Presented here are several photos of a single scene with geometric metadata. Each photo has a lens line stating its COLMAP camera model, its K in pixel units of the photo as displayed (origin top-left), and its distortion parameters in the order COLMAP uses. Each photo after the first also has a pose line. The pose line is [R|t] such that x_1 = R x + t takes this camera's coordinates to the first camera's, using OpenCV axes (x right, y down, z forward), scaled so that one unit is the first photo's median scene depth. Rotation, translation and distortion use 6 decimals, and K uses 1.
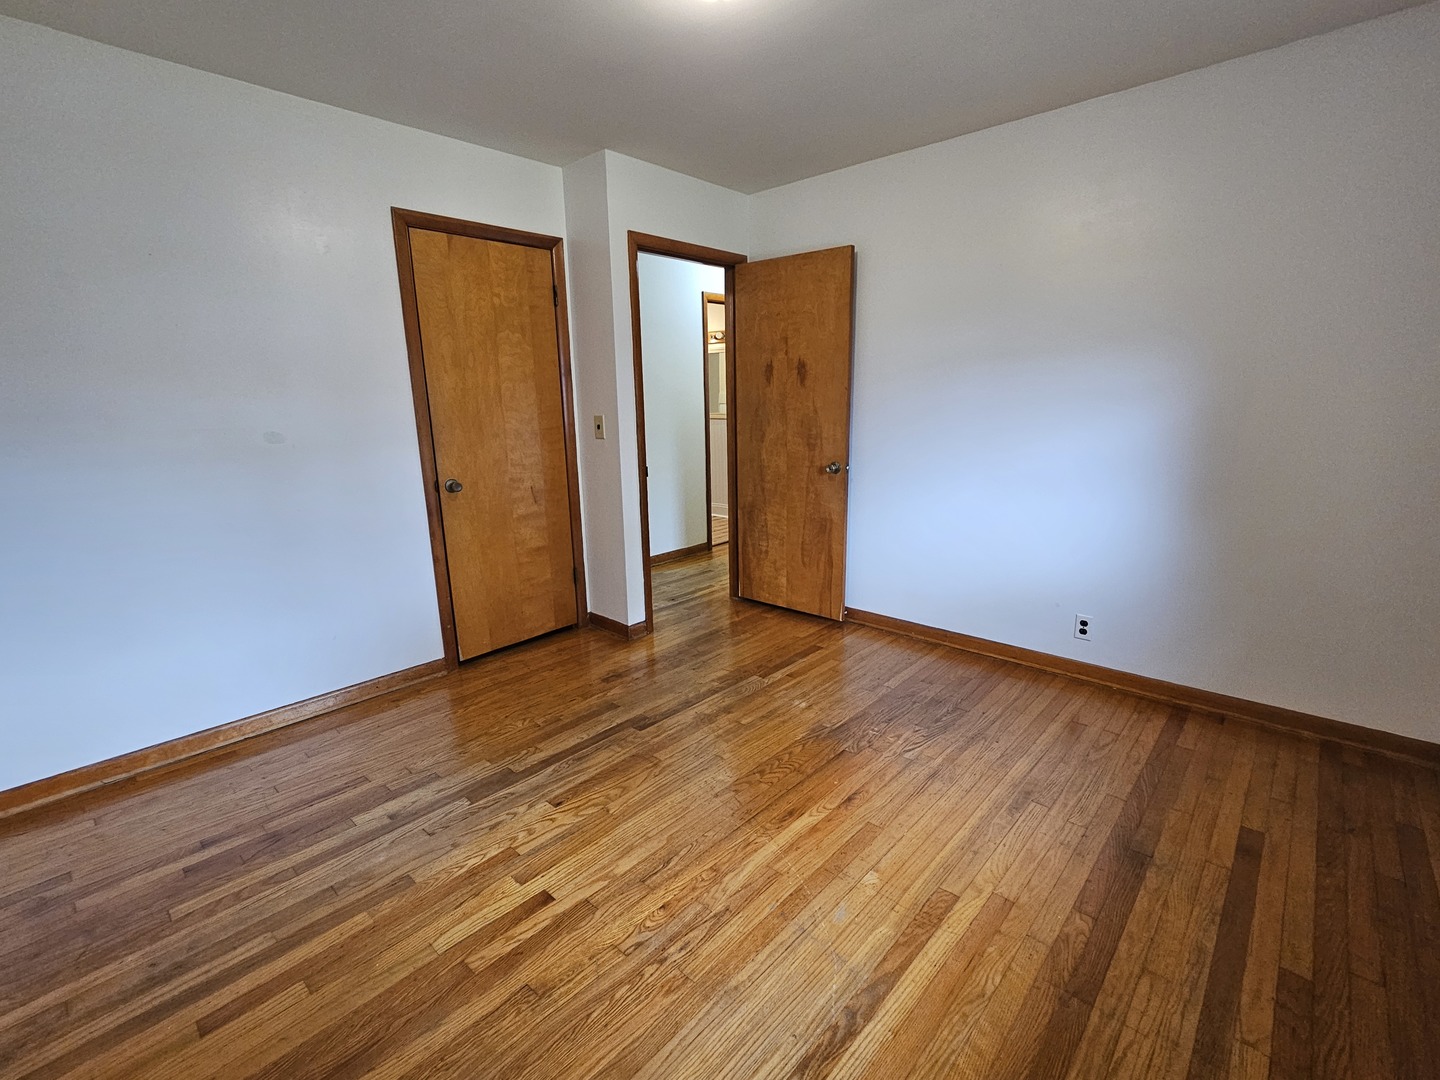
lens RADIAL K [[640.9, 0, 720.0], [0, 640.9, 540.0], [0, 0, 1]] dist [-0.001635, -0.000022]
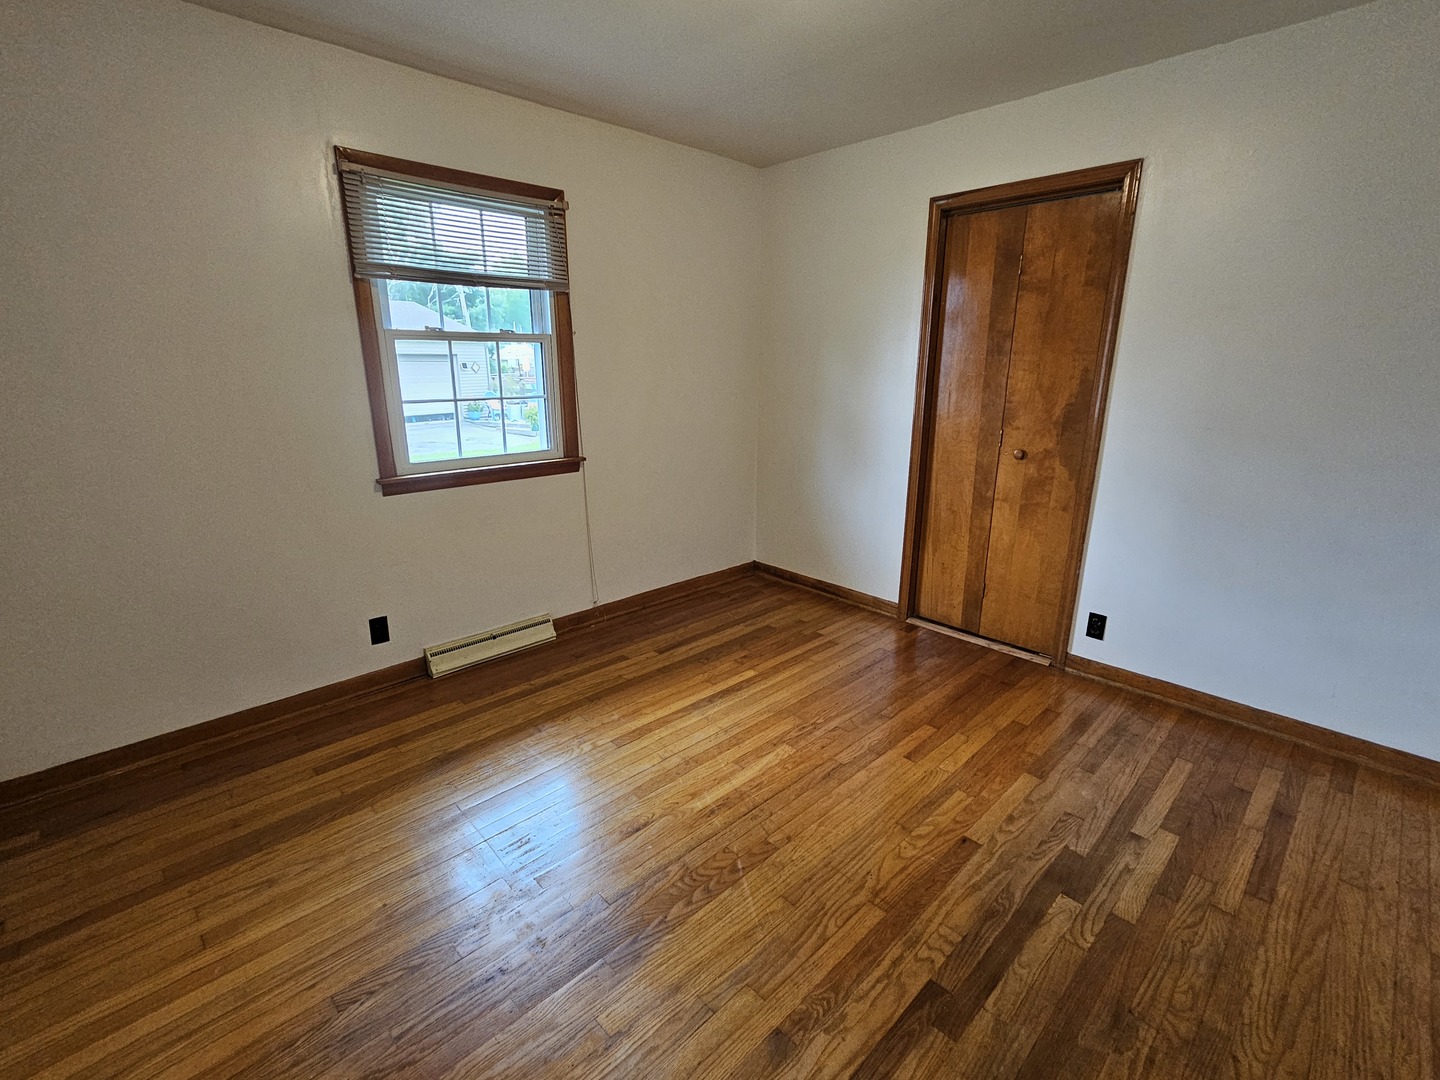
lens RADIAL K [[640.9, 0, 720.0], [0, 640.9, 540.0], [0, 0, 1]] dist [-0.001635, -0.000022]
pose [[-0.997986, -0.006800, 0.063075, 0.041002], [0.024064, 0.879360, 0.475549, -0.437956], [-0.058700, 0.476109, -0.877425, 1.771182]]
